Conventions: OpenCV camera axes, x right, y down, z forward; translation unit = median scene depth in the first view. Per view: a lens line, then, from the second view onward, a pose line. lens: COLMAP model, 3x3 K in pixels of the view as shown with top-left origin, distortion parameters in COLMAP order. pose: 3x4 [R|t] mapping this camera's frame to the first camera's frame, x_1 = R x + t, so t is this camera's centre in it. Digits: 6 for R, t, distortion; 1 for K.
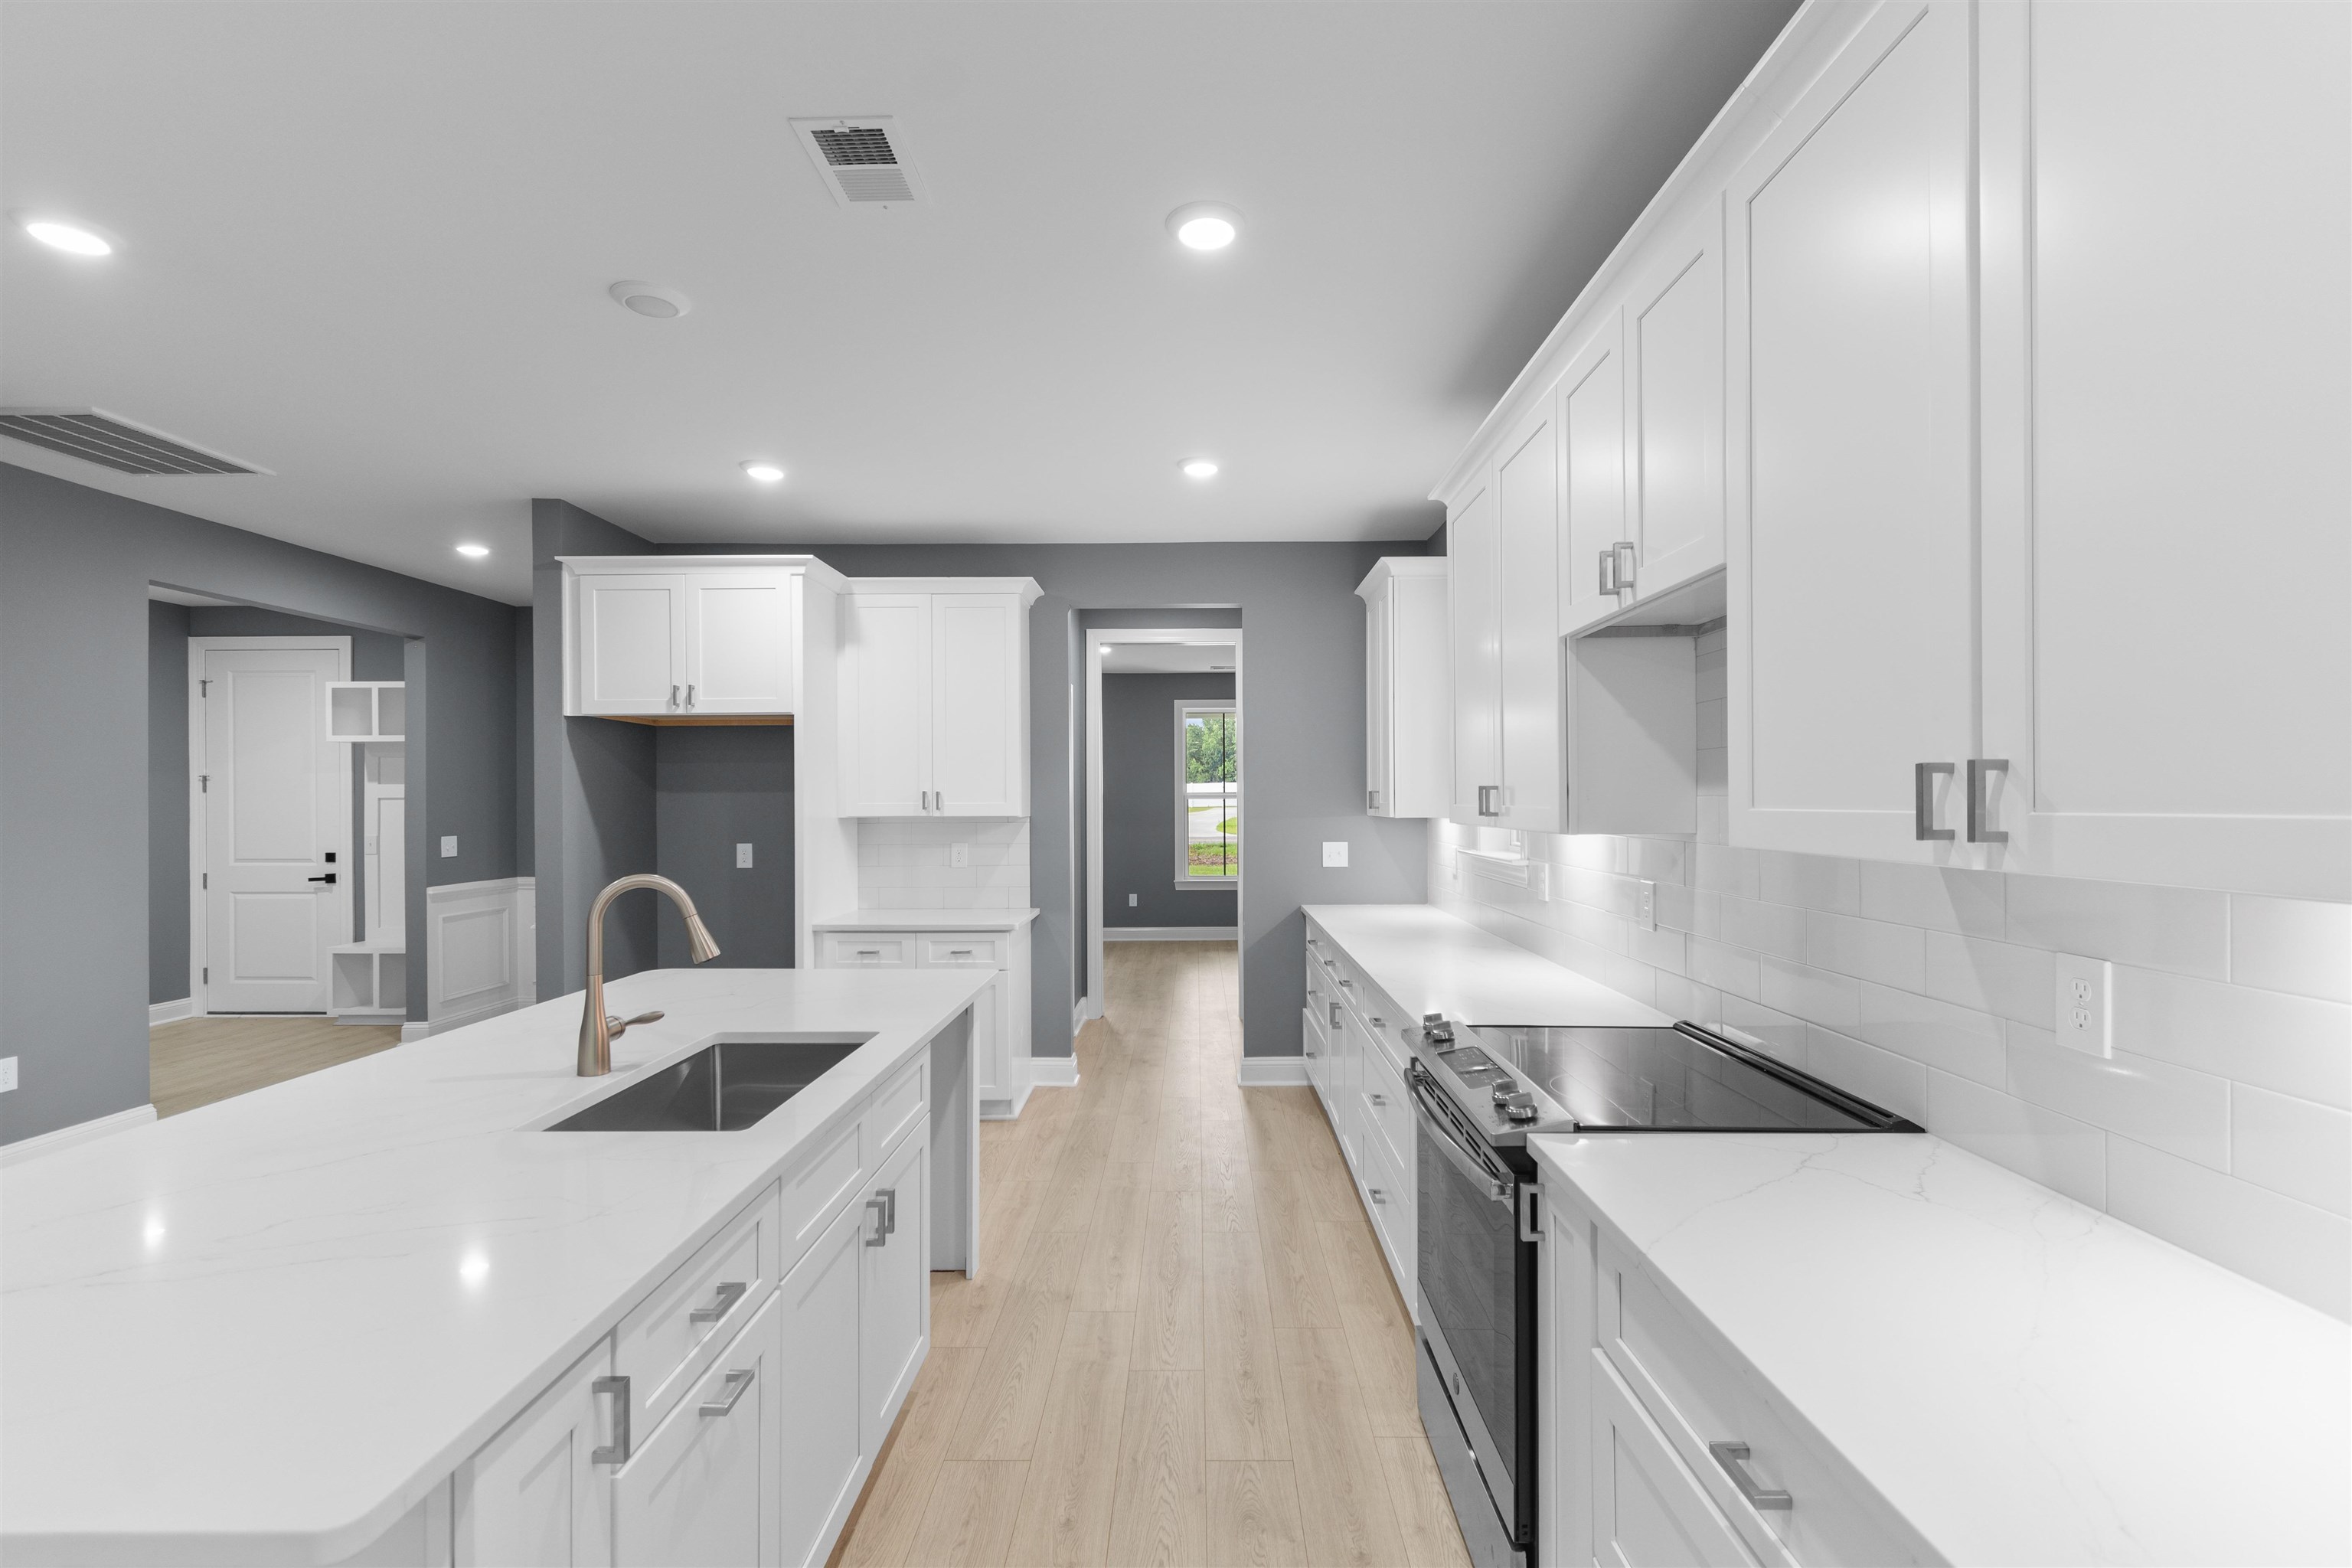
lens RADIAL K [[1035.2, 0, 1186.6], [0, 1035.2, 809.3], [0, 0, 1]] dist [0.000655, -0.000925]
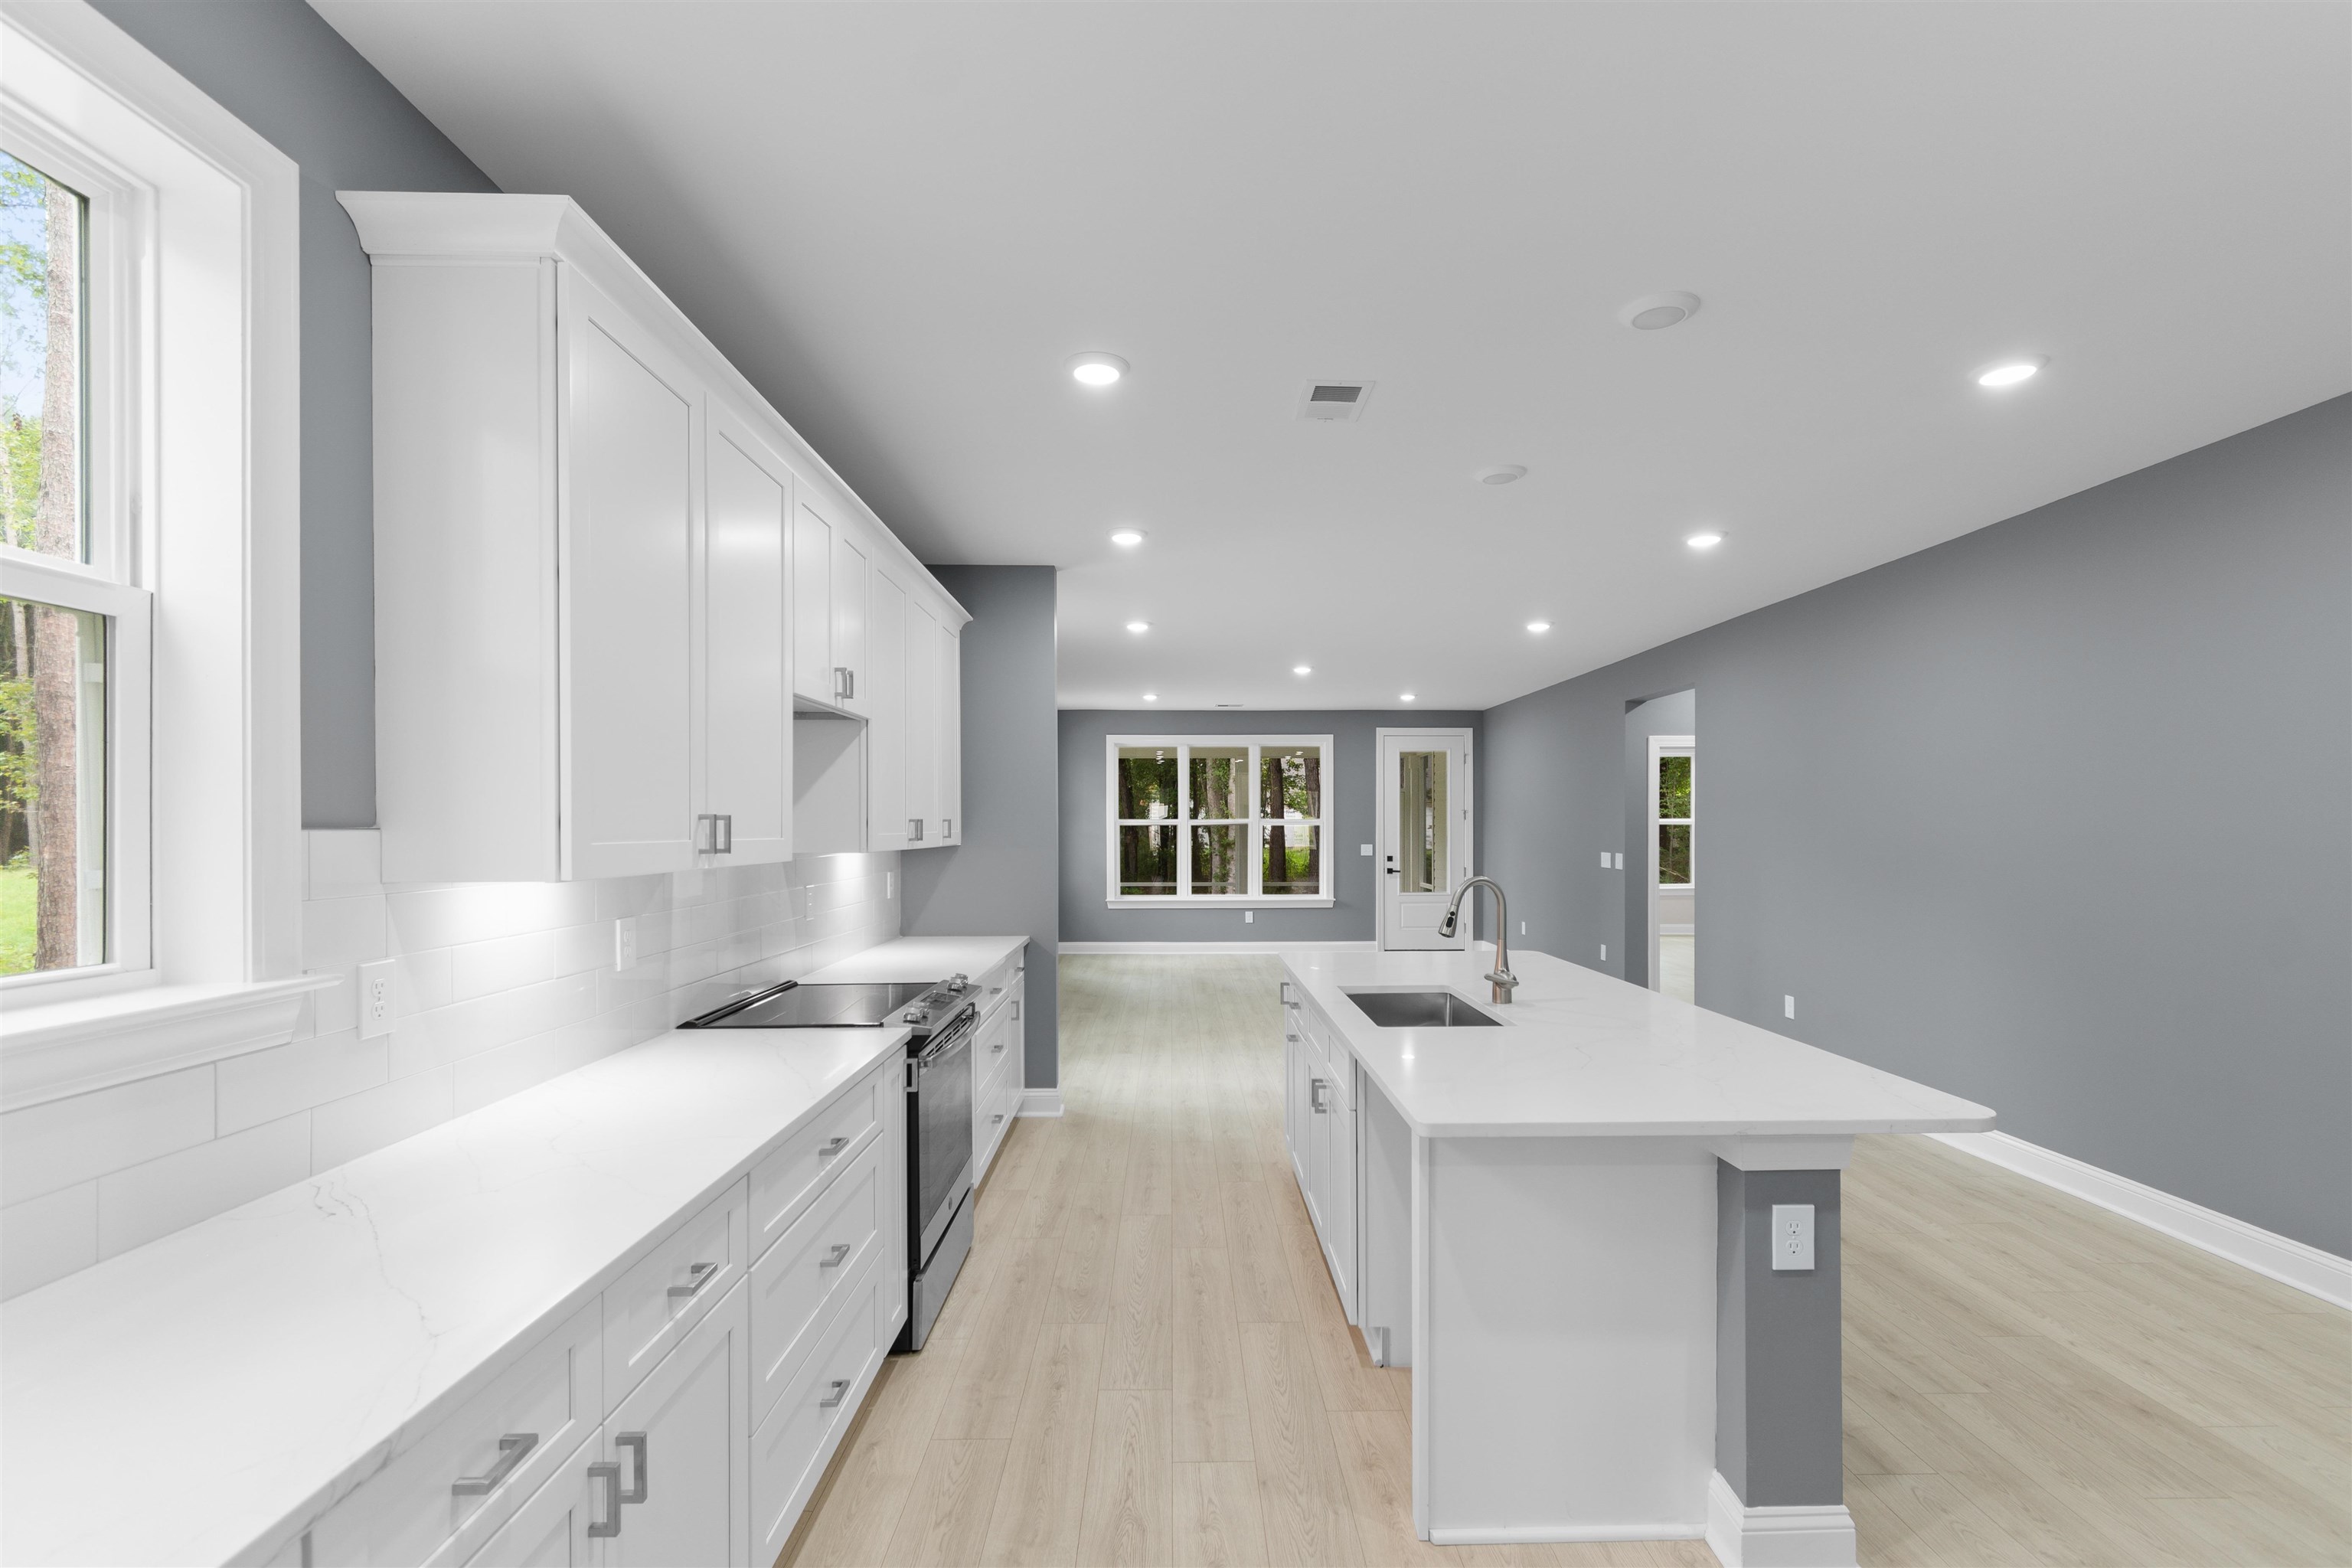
lens RADIAL K [[1049.3, 0, 1183.7], [0, 1049.3, 838.2], [0, 0, 1]] dist [0.000462, 0.000010]
pose [[-0.999749, 0.005386, -0.021727, -0.027468], [0.004940, 0.999777, 0.020535, -0.011995], [0.021833, 0.020422, -0.999553, 1.173017]]
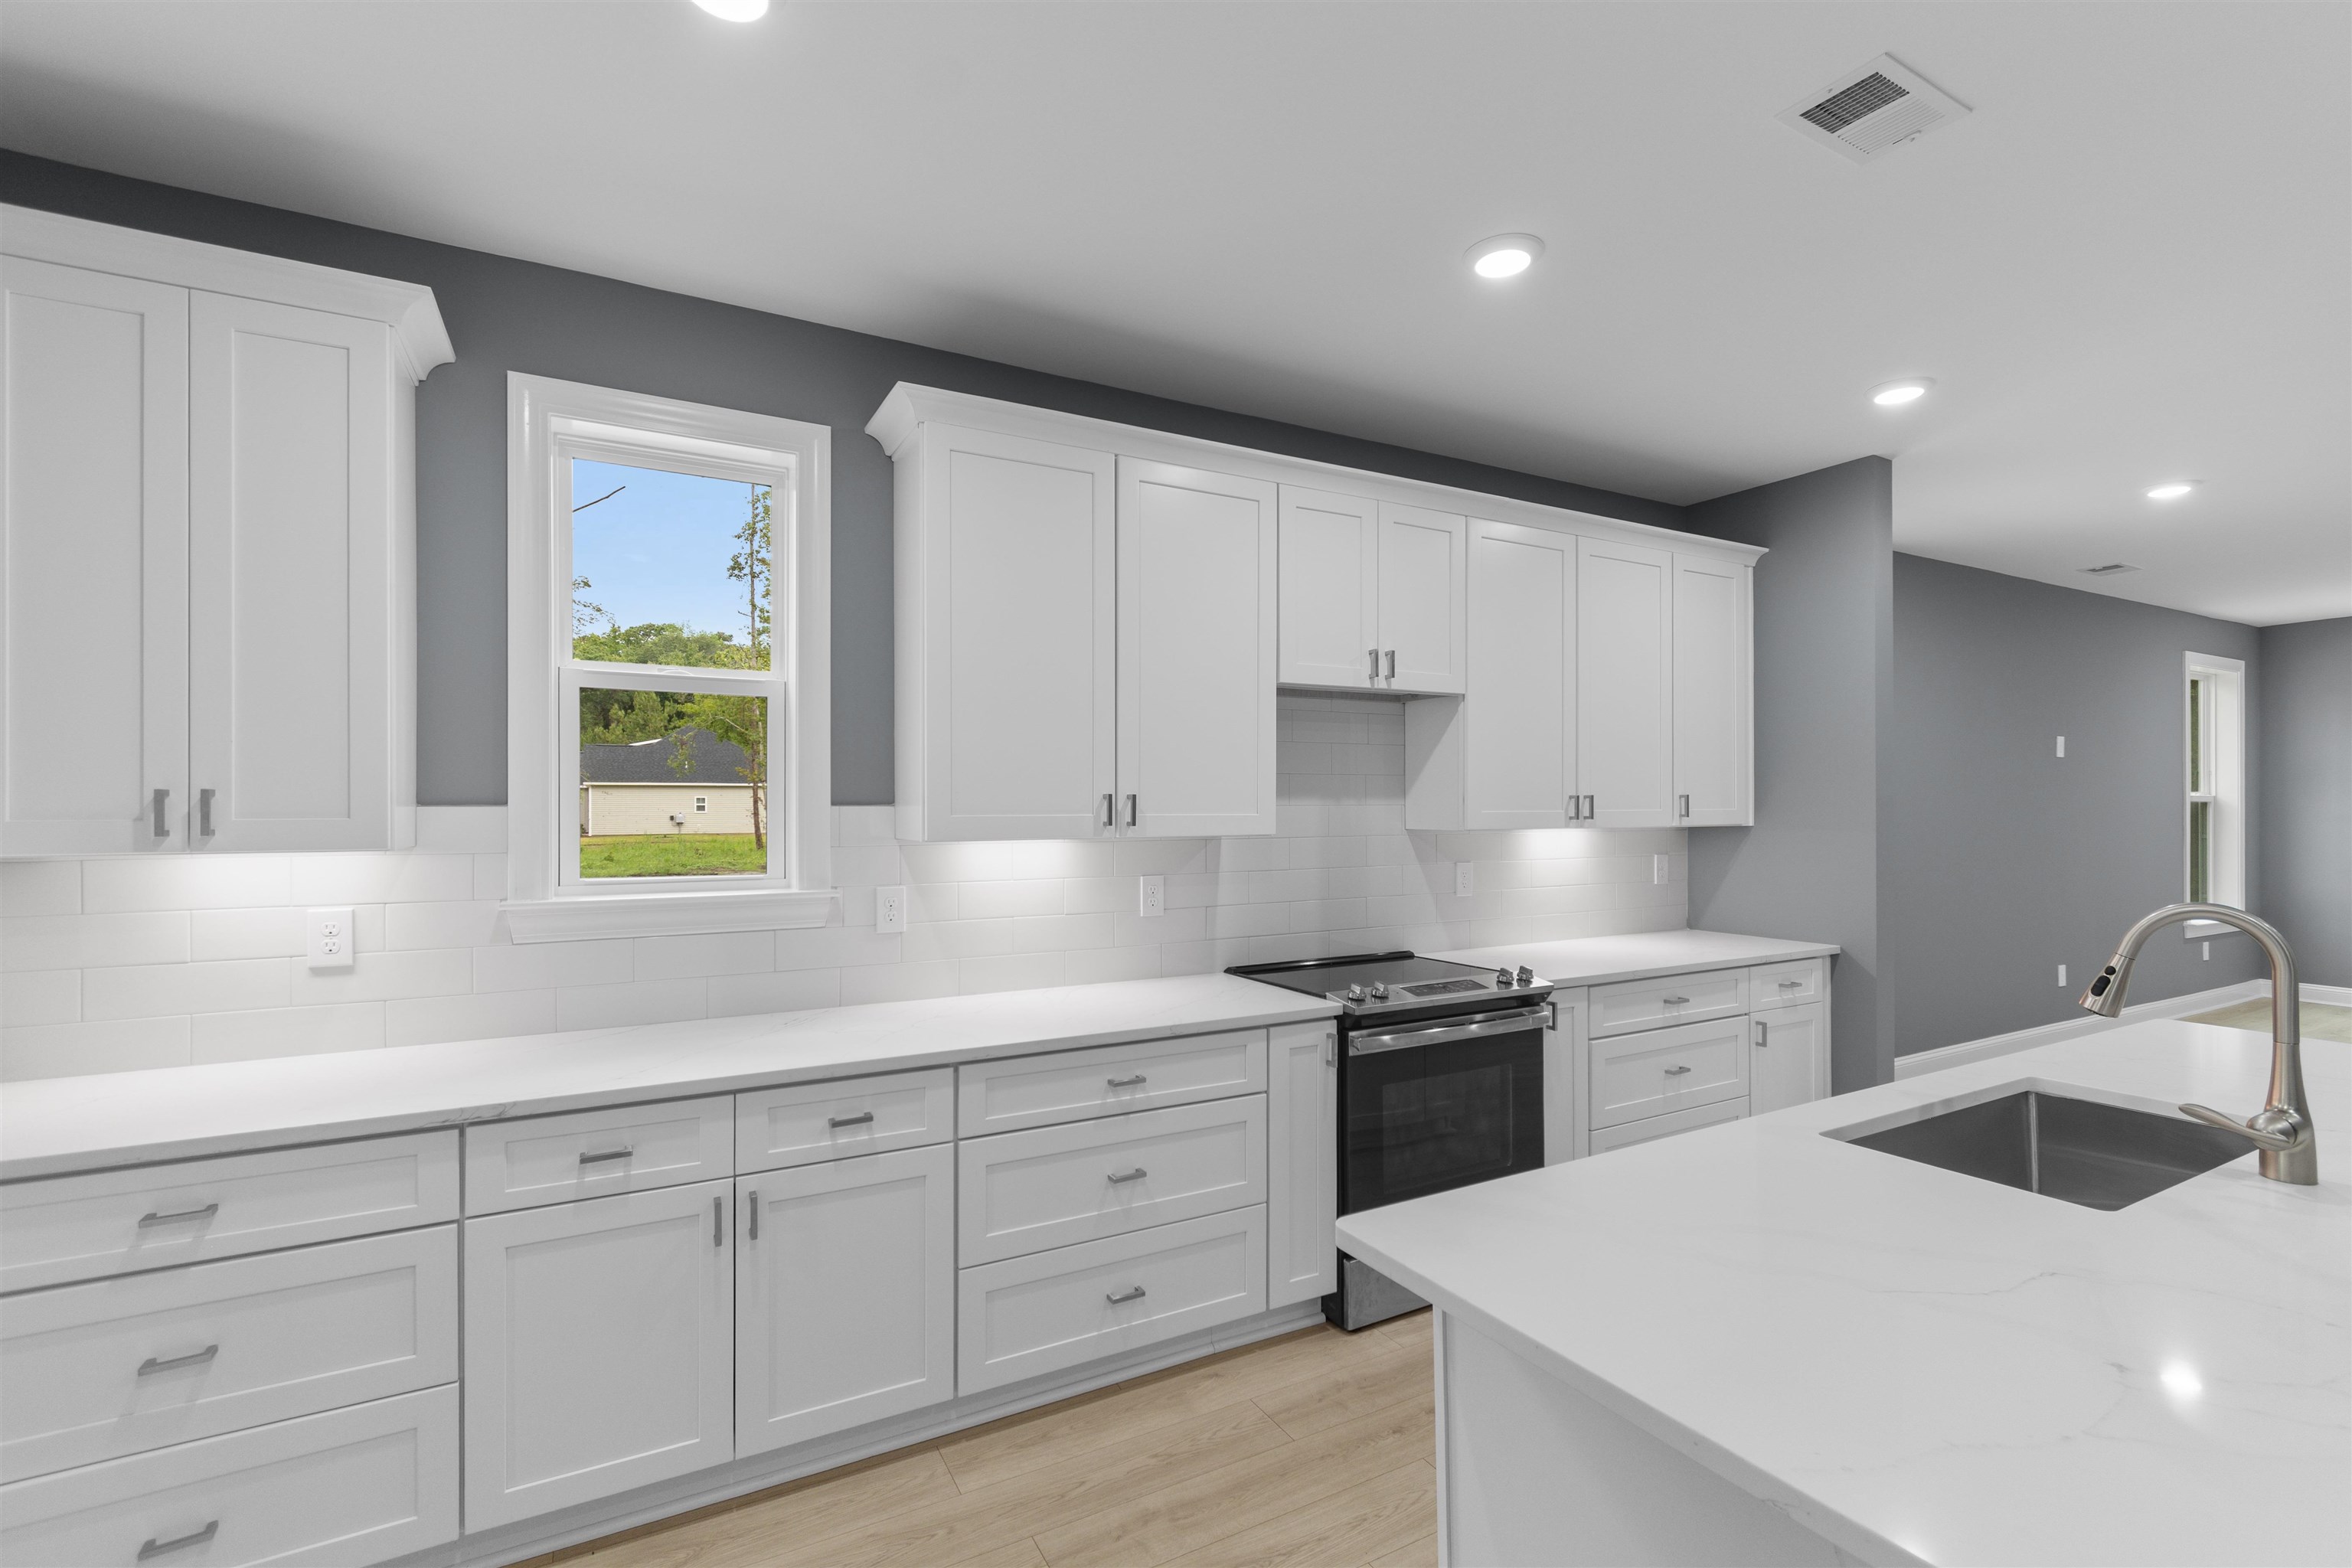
lens RADIAL K [[1039.5, 0, 1183.3], [0, 1039.5, 805.6], [0, 0, 1]] dist [0.000383, -0.000949]
pose [[-0.492448, 0.006024, 0.870321, -0.376913], [0.012525, 0.999922, 0.000166, -0.006383], [-0.870252, 0.010983, -0.492485, 0.929937]]
